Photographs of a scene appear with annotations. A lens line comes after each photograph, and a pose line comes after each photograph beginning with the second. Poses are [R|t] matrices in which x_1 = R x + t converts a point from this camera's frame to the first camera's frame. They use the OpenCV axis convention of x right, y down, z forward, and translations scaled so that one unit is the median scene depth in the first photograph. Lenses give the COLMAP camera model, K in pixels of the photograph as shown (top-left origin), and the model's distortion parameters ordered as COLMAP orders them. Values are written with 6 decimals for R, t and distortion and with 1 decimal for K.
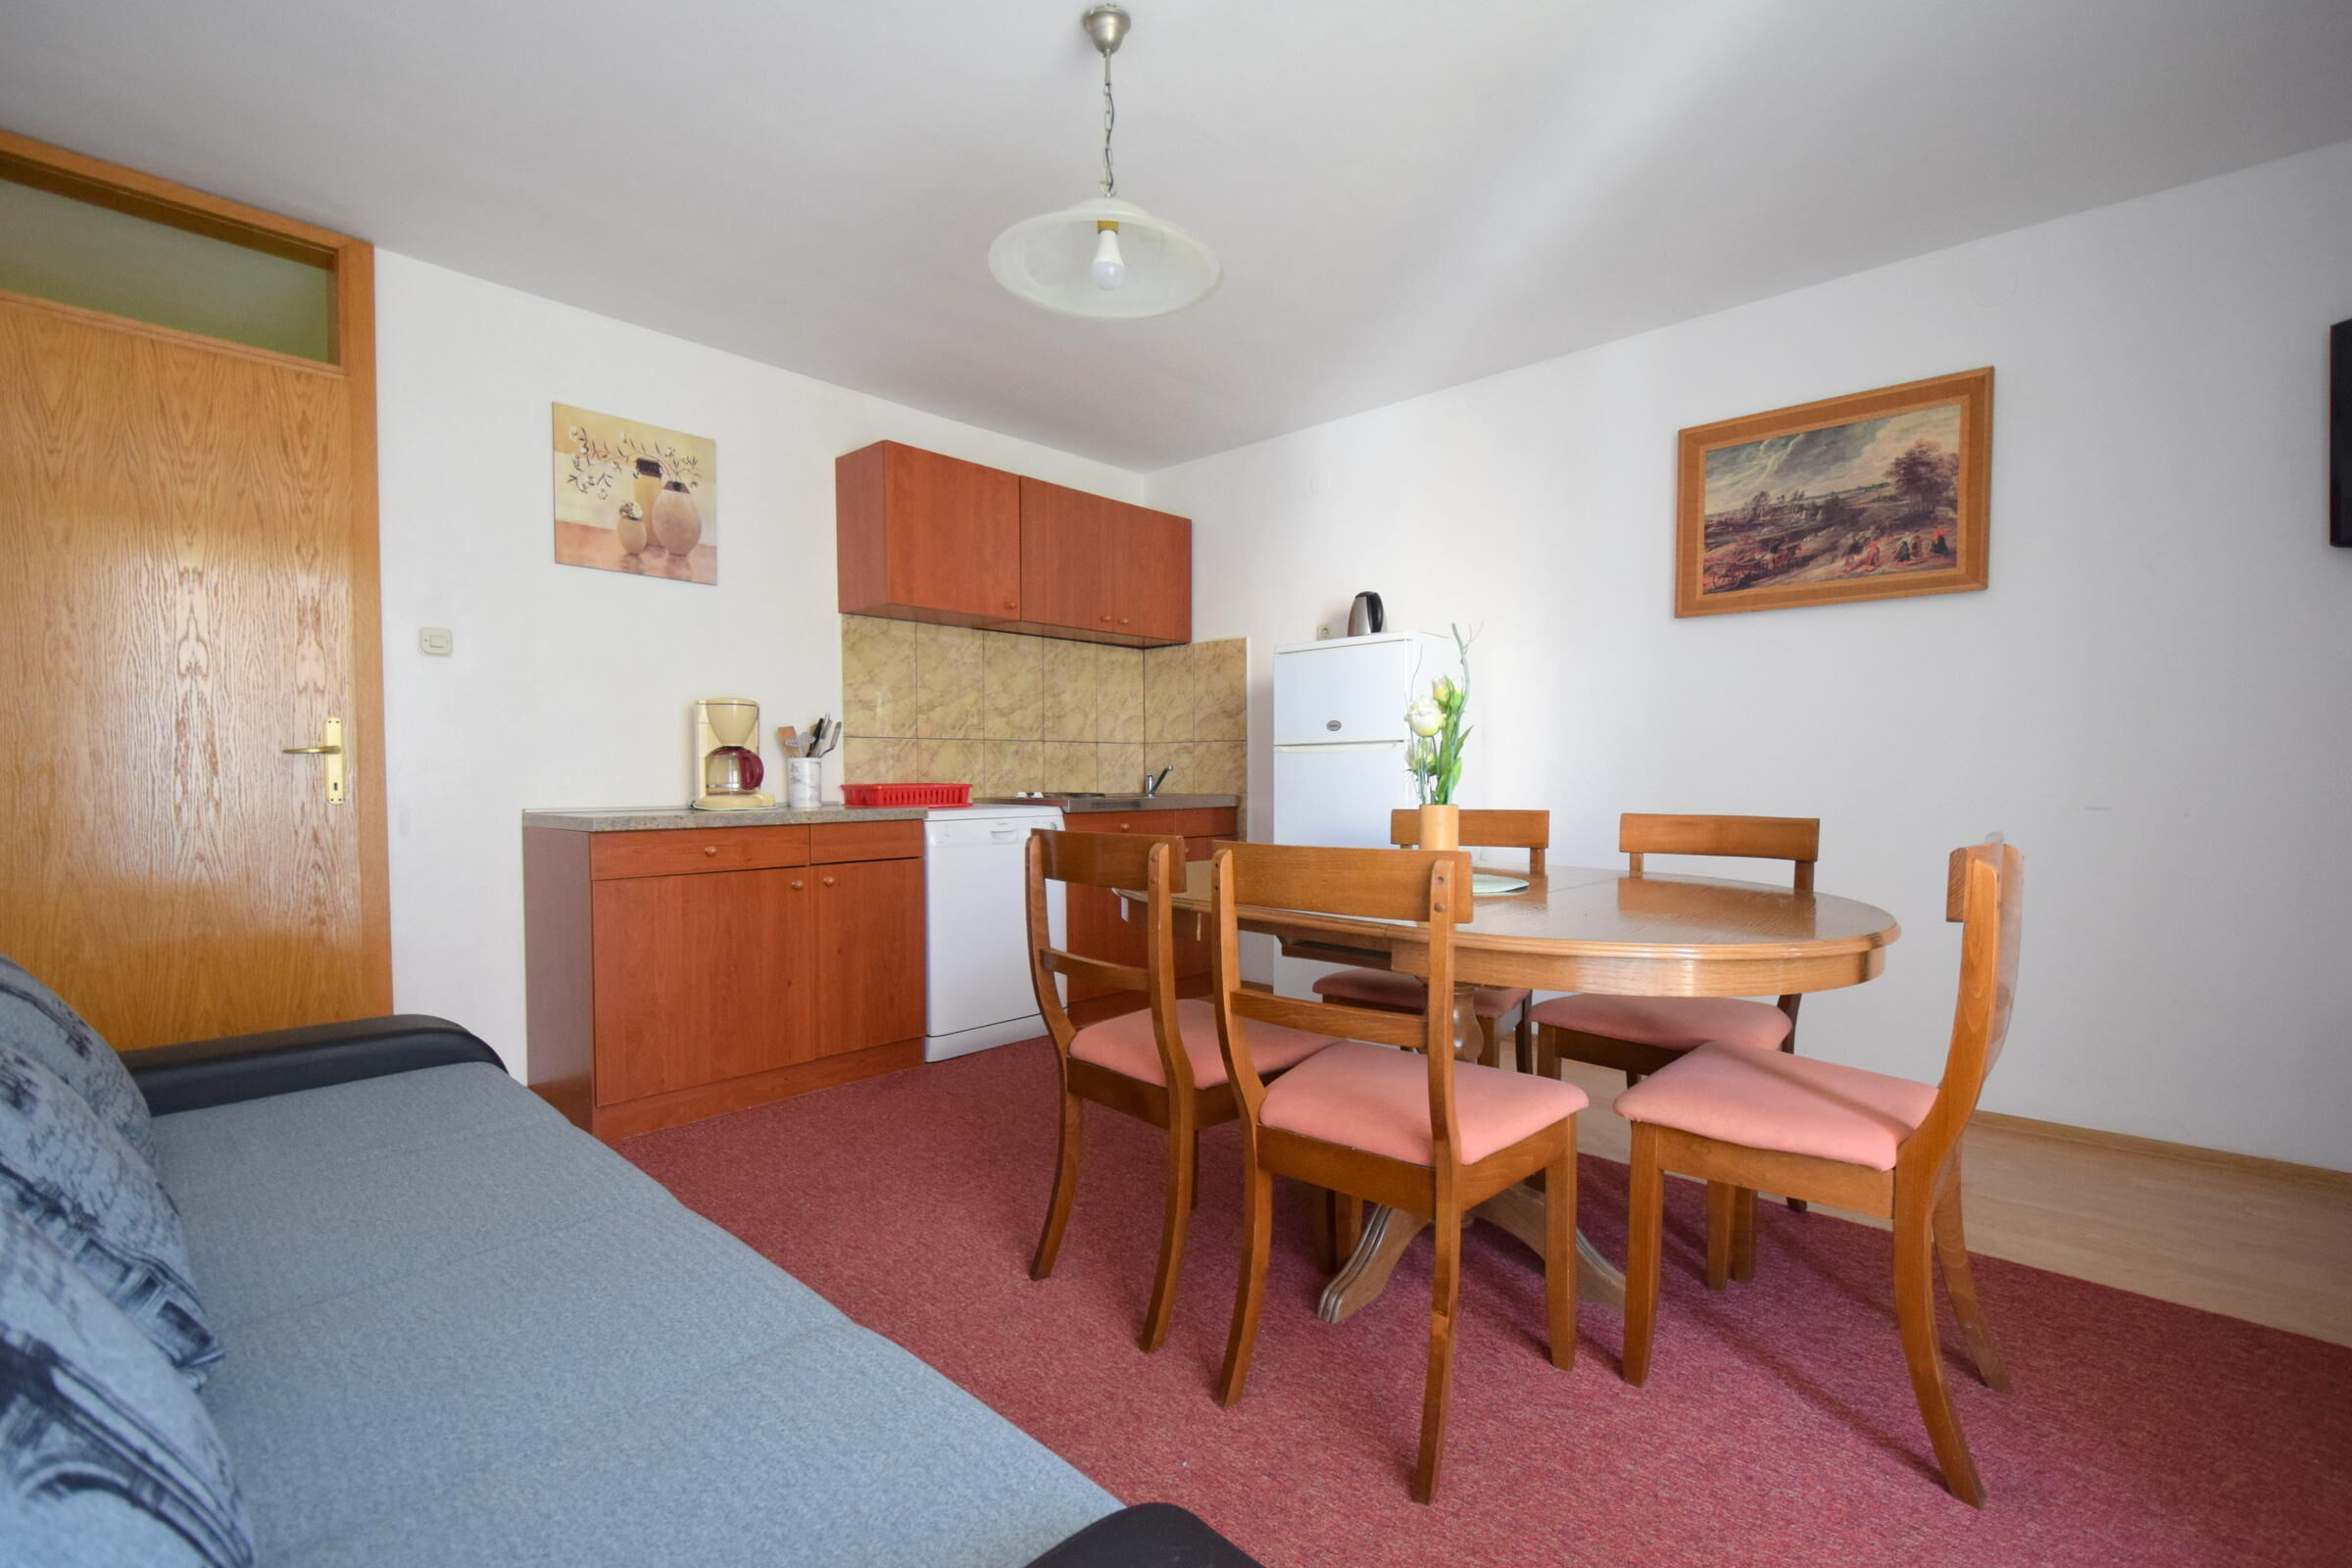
lens RADIAL K [[1033.1, 0, 1168.8], [0, 1033.1, 783.3], [0, 0, 1]] dist [-0.001421, -0.000196]
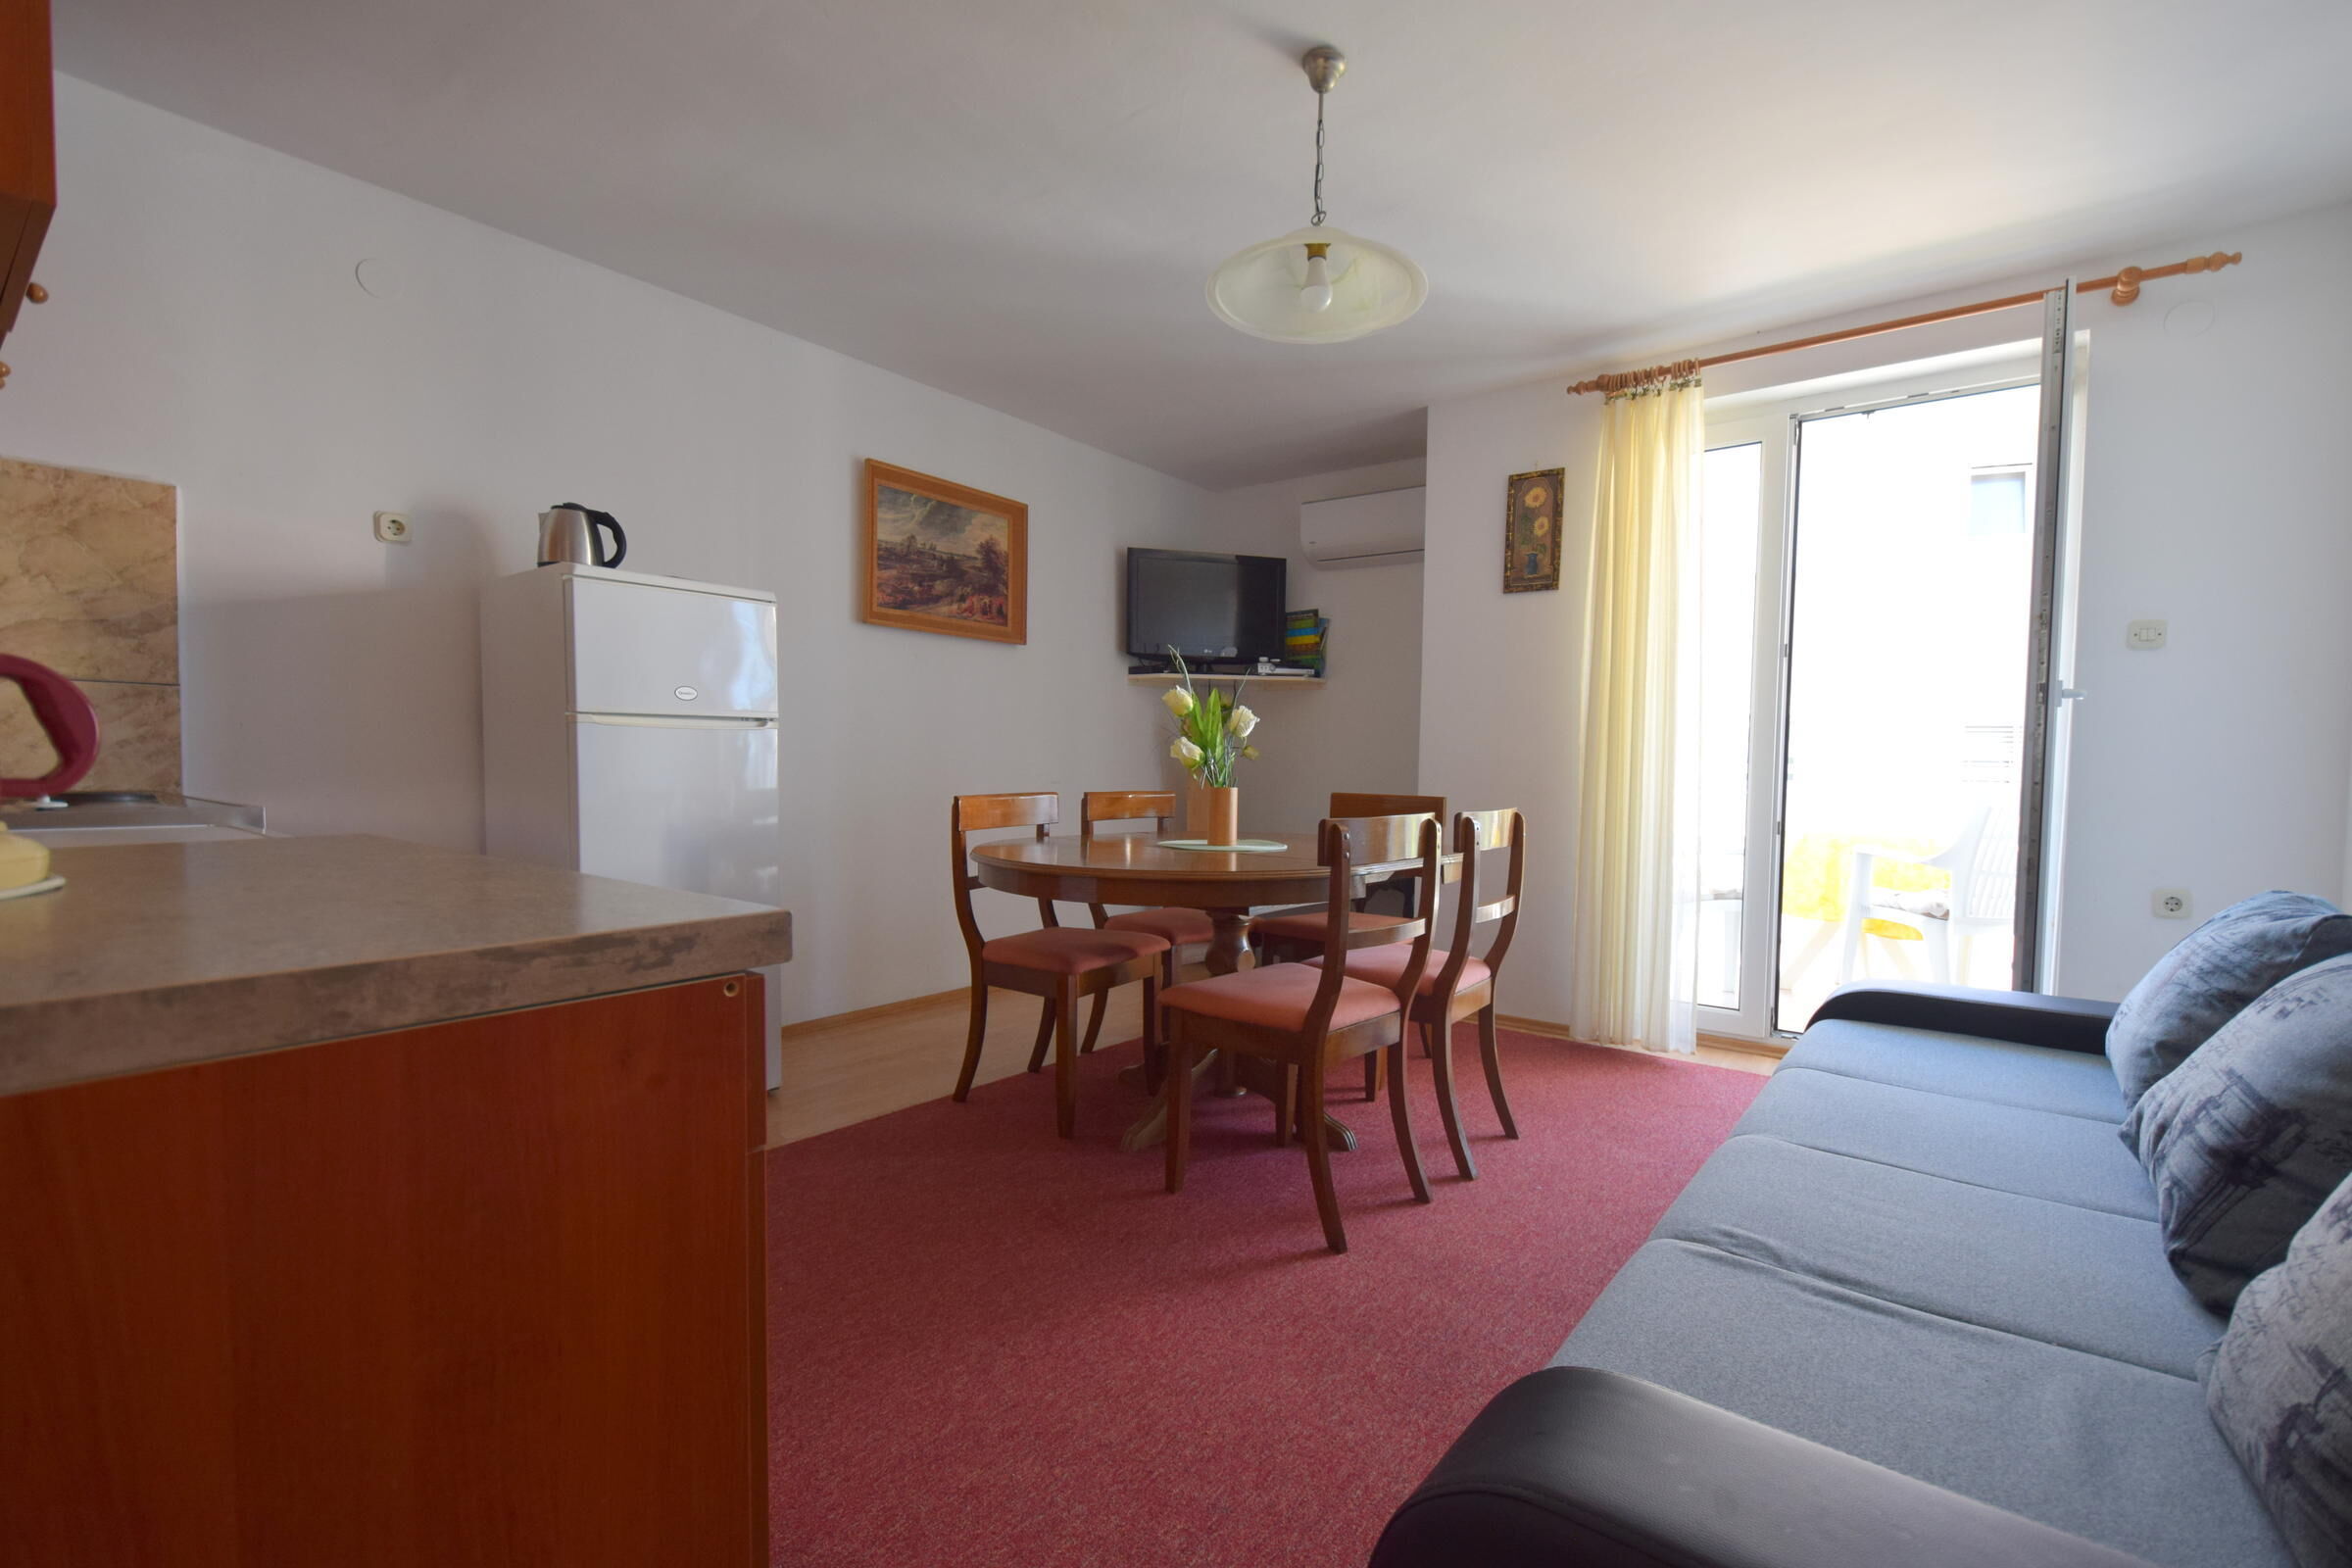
lens RADIAL K [[1053.7, 0, 1176.0], [0, 1053.7, 784.0], [0, 0, 1]] dist [0.001506, 0.000125]
pose [[-0.091694, -0.015120, 0.995672, -0.750977], [-0.001112, 0.999886, 0.015082, -0.000595], [-0.995787, 0.000276, -0.091700, 0.824269]]
